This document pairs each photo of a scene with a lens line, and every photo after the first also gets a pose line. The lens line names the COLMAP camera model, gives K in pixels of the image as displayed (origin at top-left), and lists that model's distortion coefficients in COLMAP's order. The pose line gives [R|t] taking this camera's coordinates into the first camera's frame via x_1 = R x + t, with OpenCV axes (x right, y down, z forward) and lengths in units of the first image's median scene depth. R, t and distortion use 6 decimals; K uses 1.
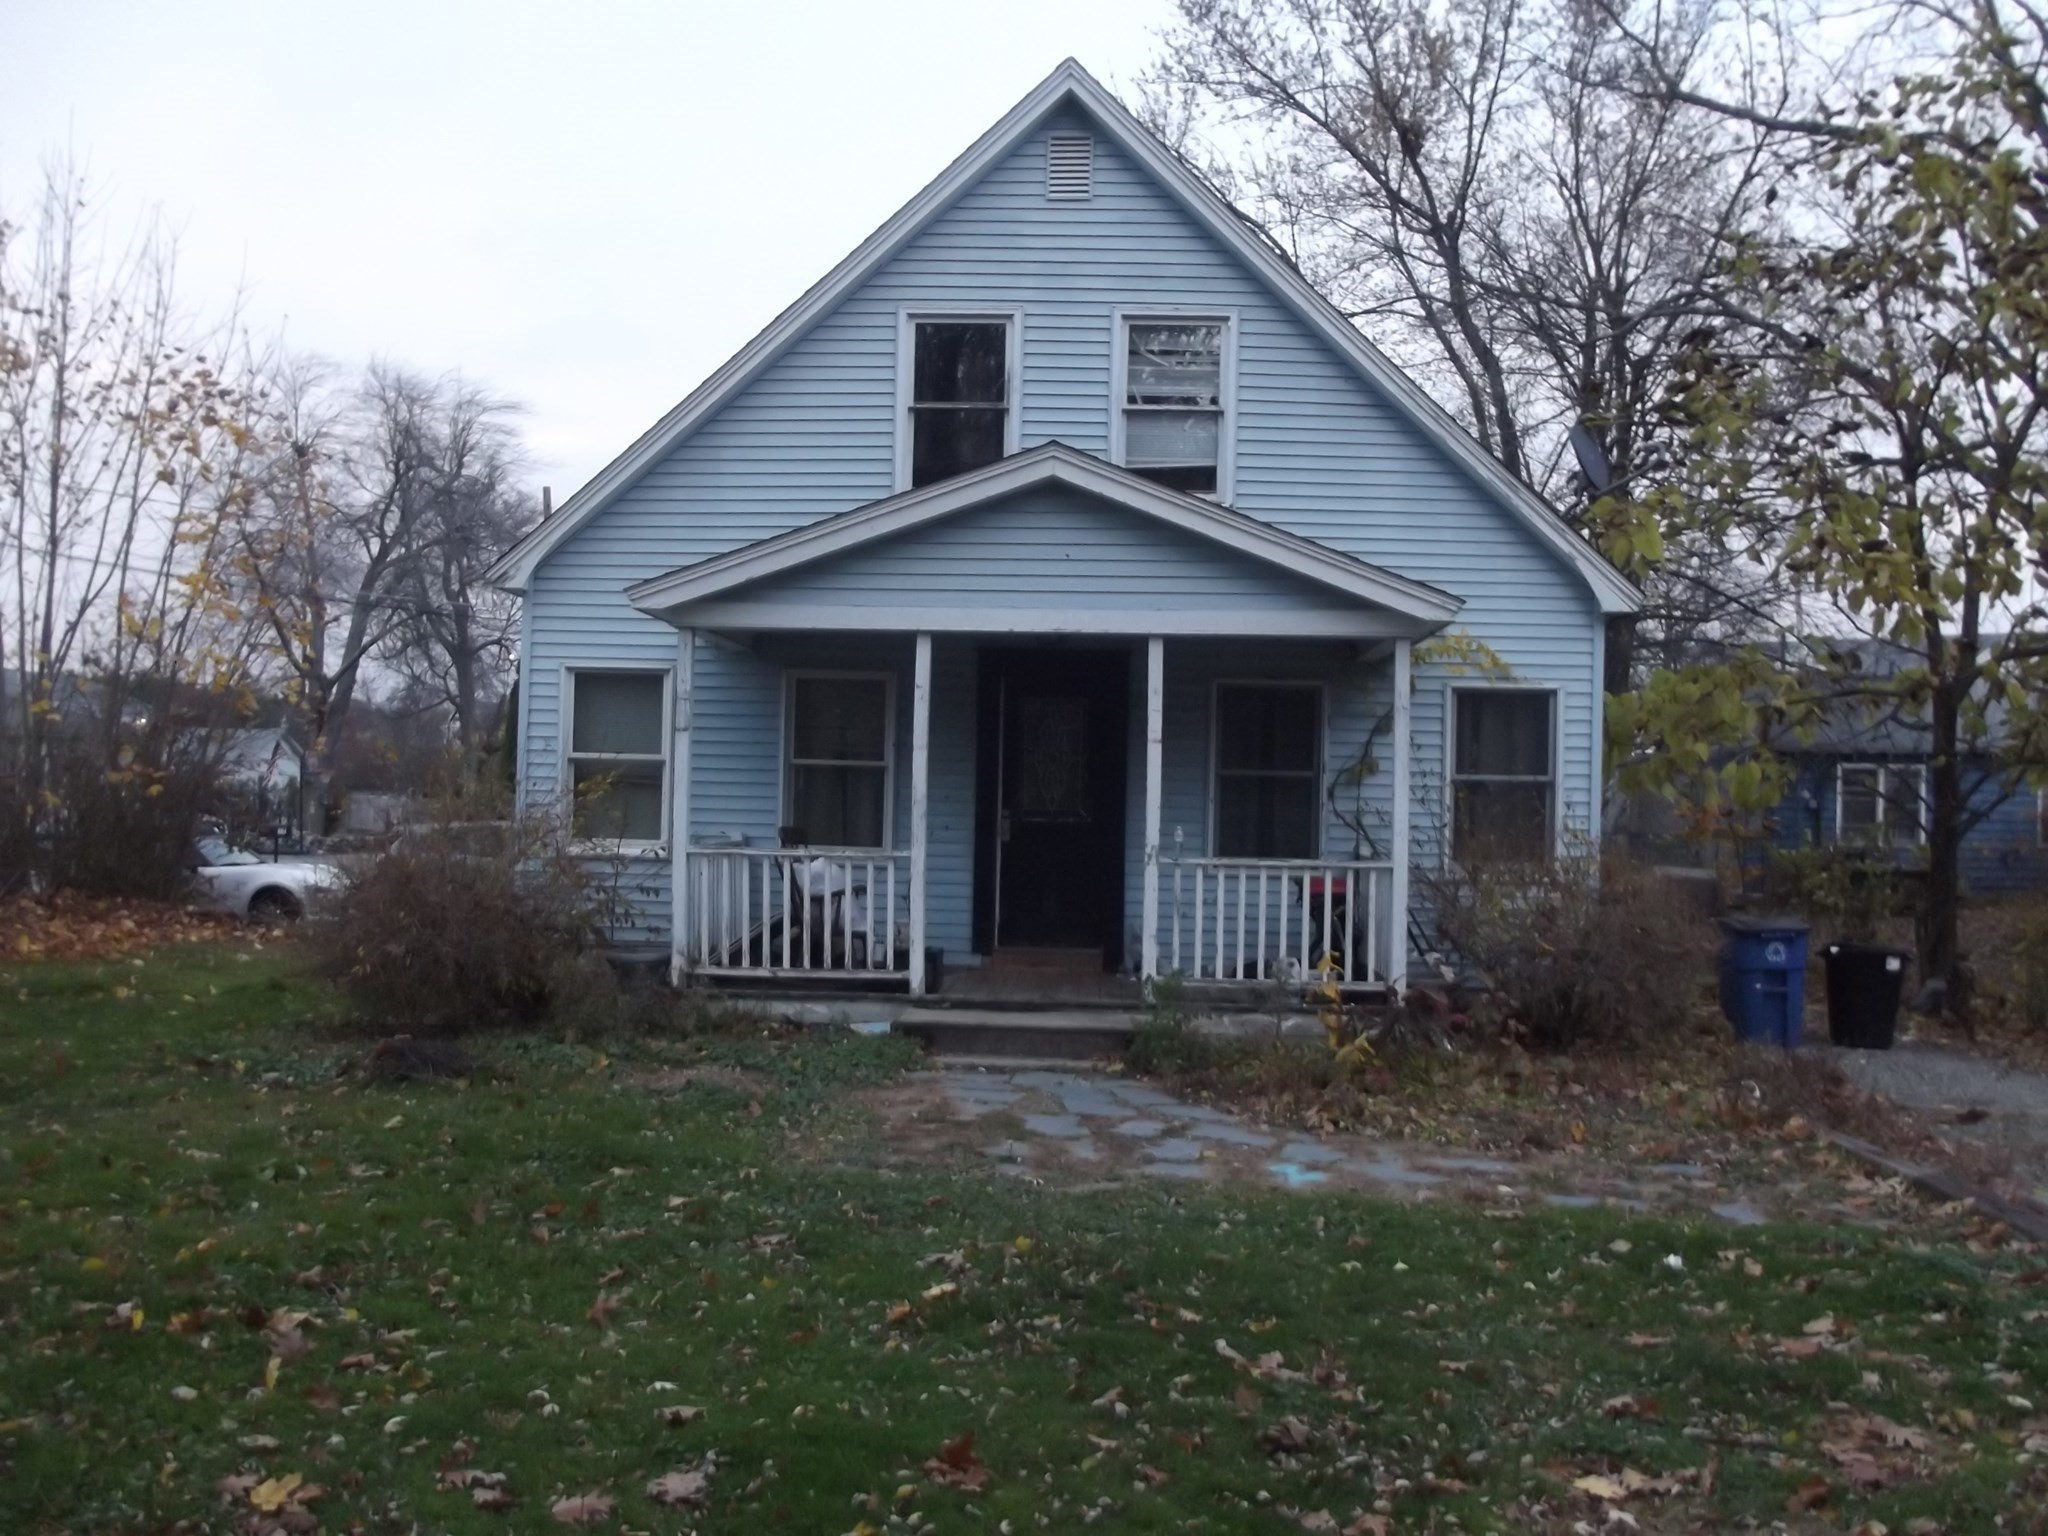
lens RADIAL K [[1656.7, 0, 1028.1], [0, 1656.7, 773.3], [0, 0, 1]] dist [-0.033140, 0.009724]
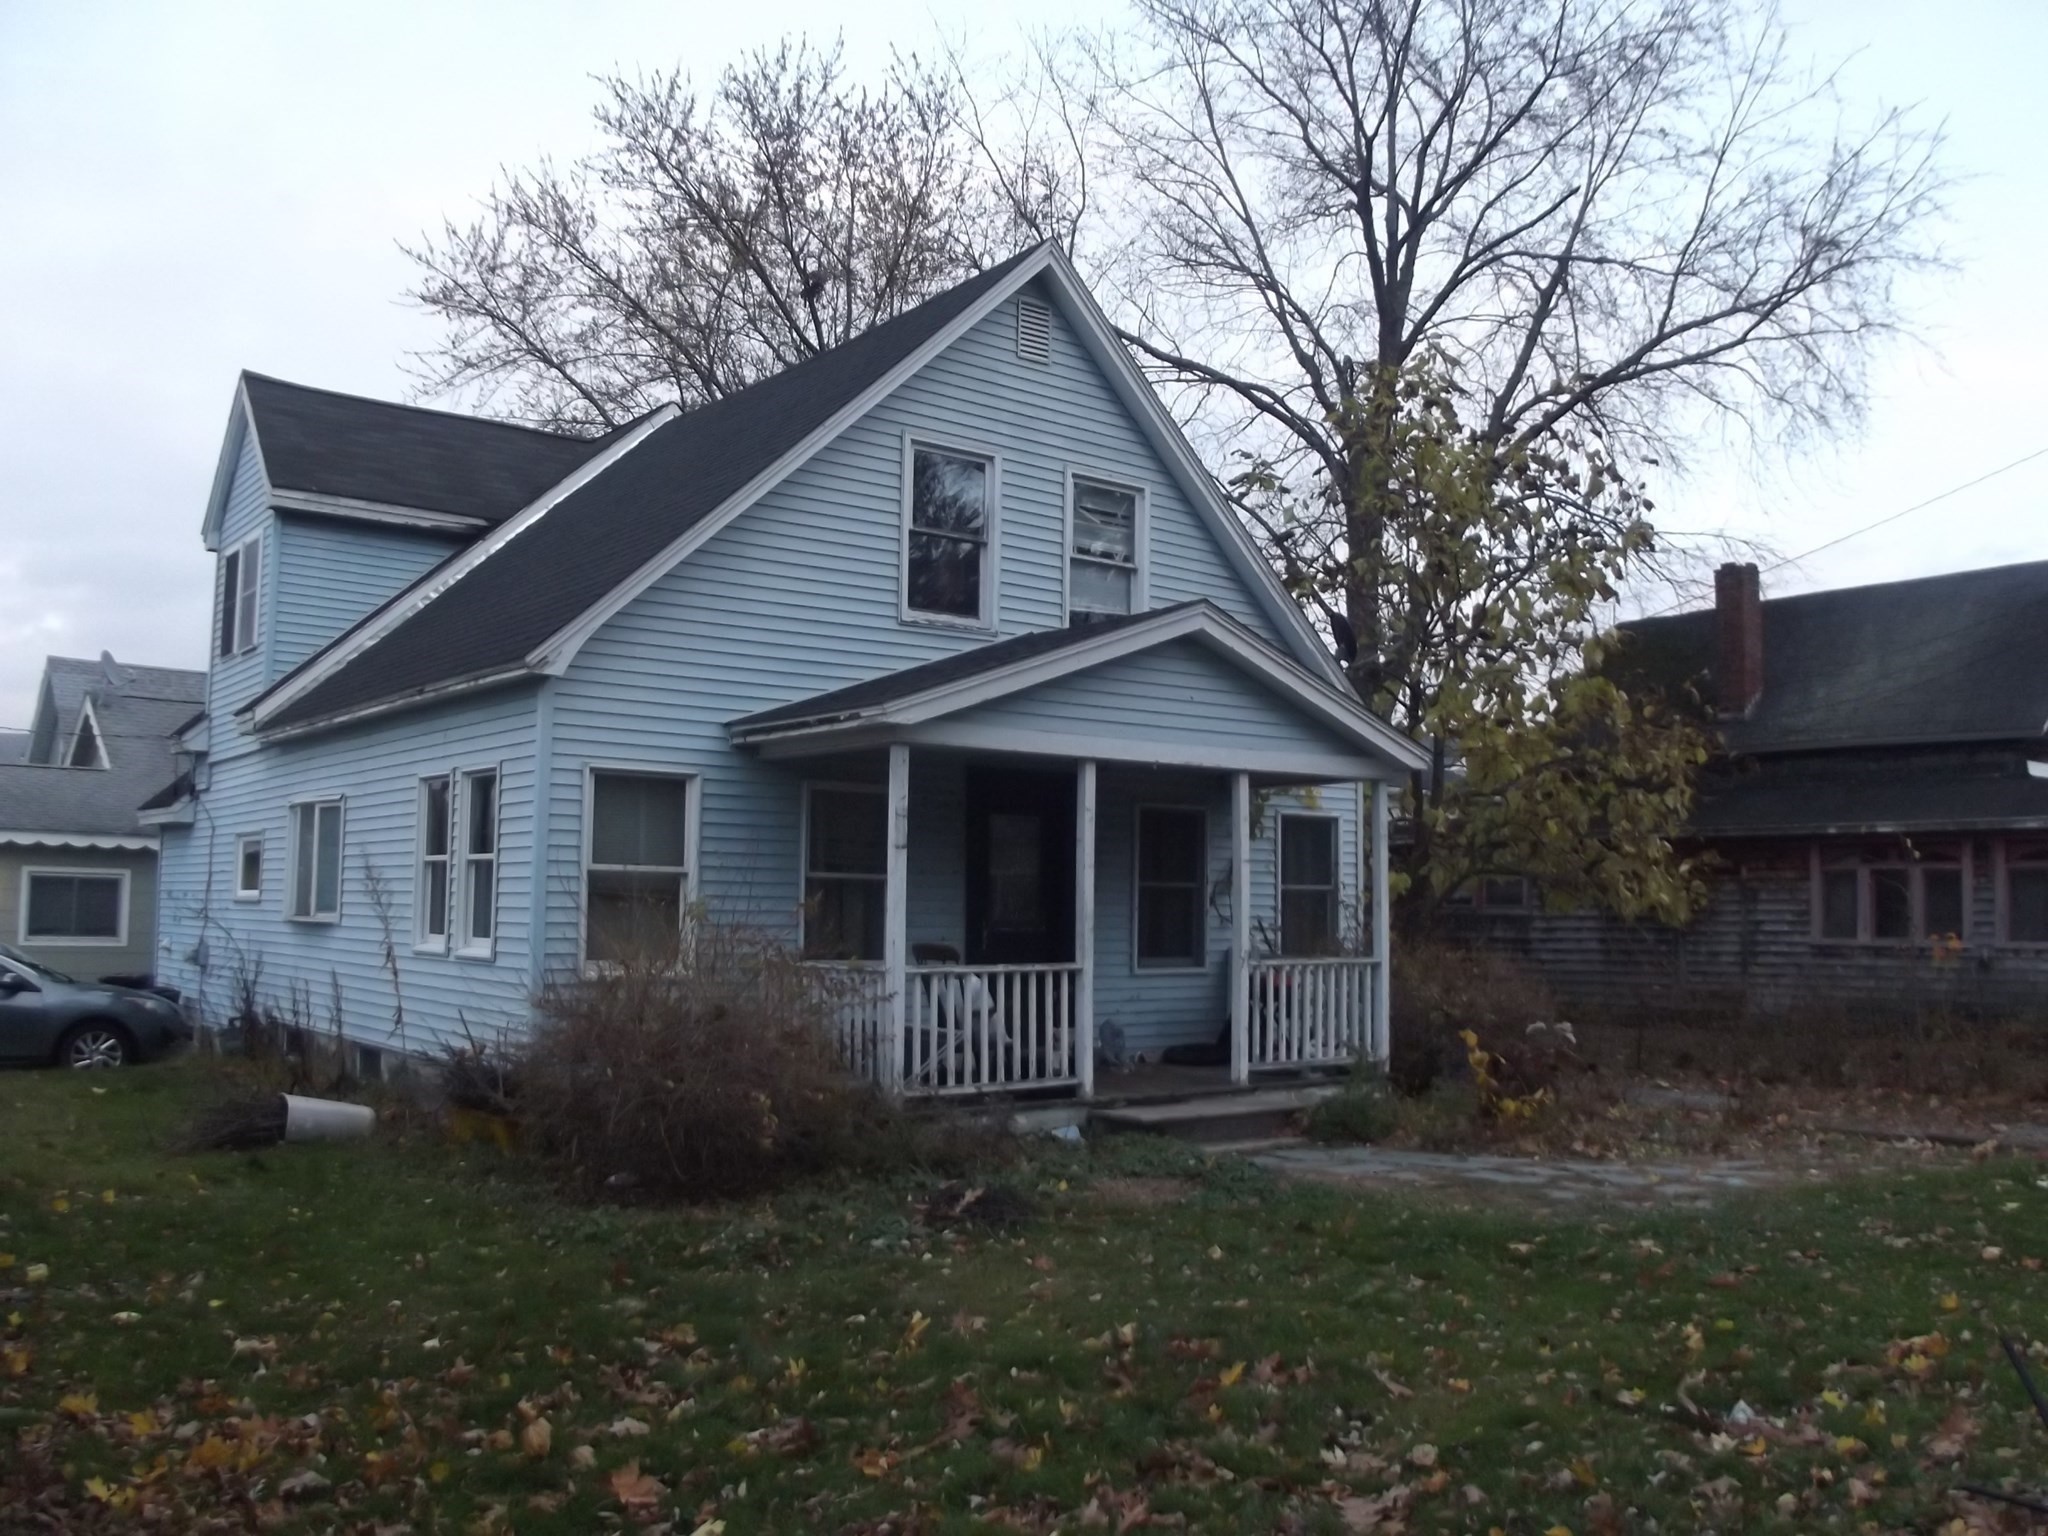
lens RADIAL K [[1656.7, 0, 1024.2], [0, 1656.7, 777.2], [0, 0, 1]] dist [-0.033140, 0.009724]
pose [[0.761329, 0.035650, 0.647385, -0.693215], [-0.006399, 0.998852, -0.047480, -0.019095], [-0.648334, 0.032006, 0.760683, 0.178903]]
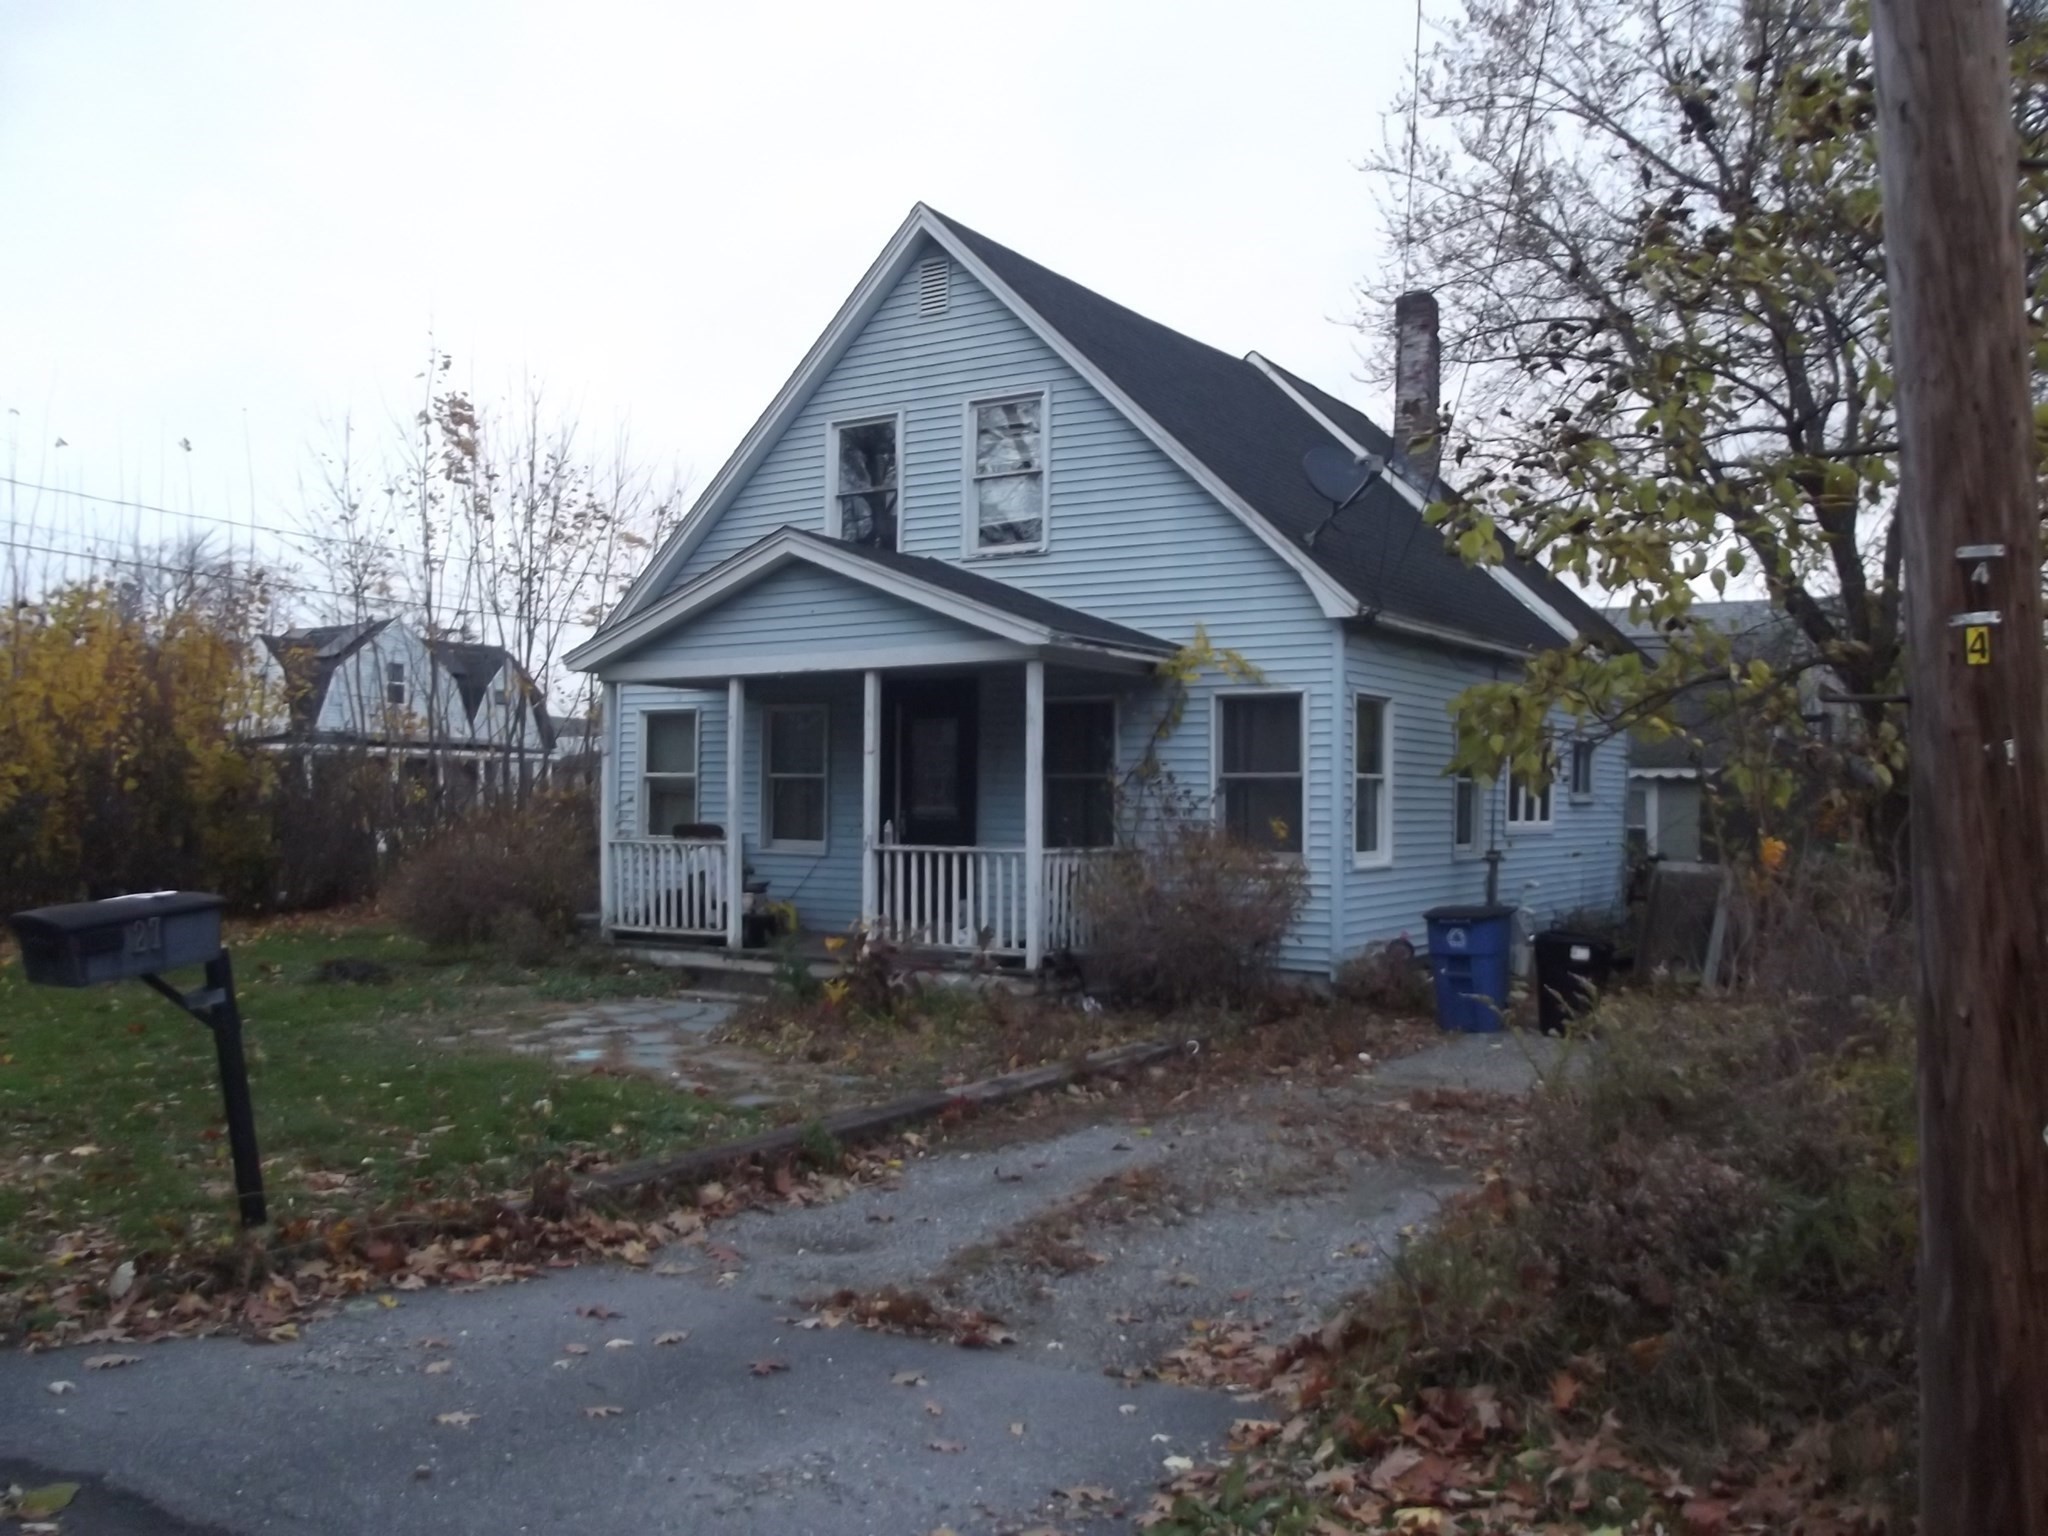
lens RADIAL K [[1653.5, 0, 1021.9], [0, 1653.5, 762.5], [0, 0, 1]] dist [-0.013787, -0.001098]
pose [[0.864248, -0.027772, -0.502300, 0.700641], [0.018814, 0.999561, -0.022895, 0.016582], [0.502715, 0.010337, 0.864391, -0.029398]]
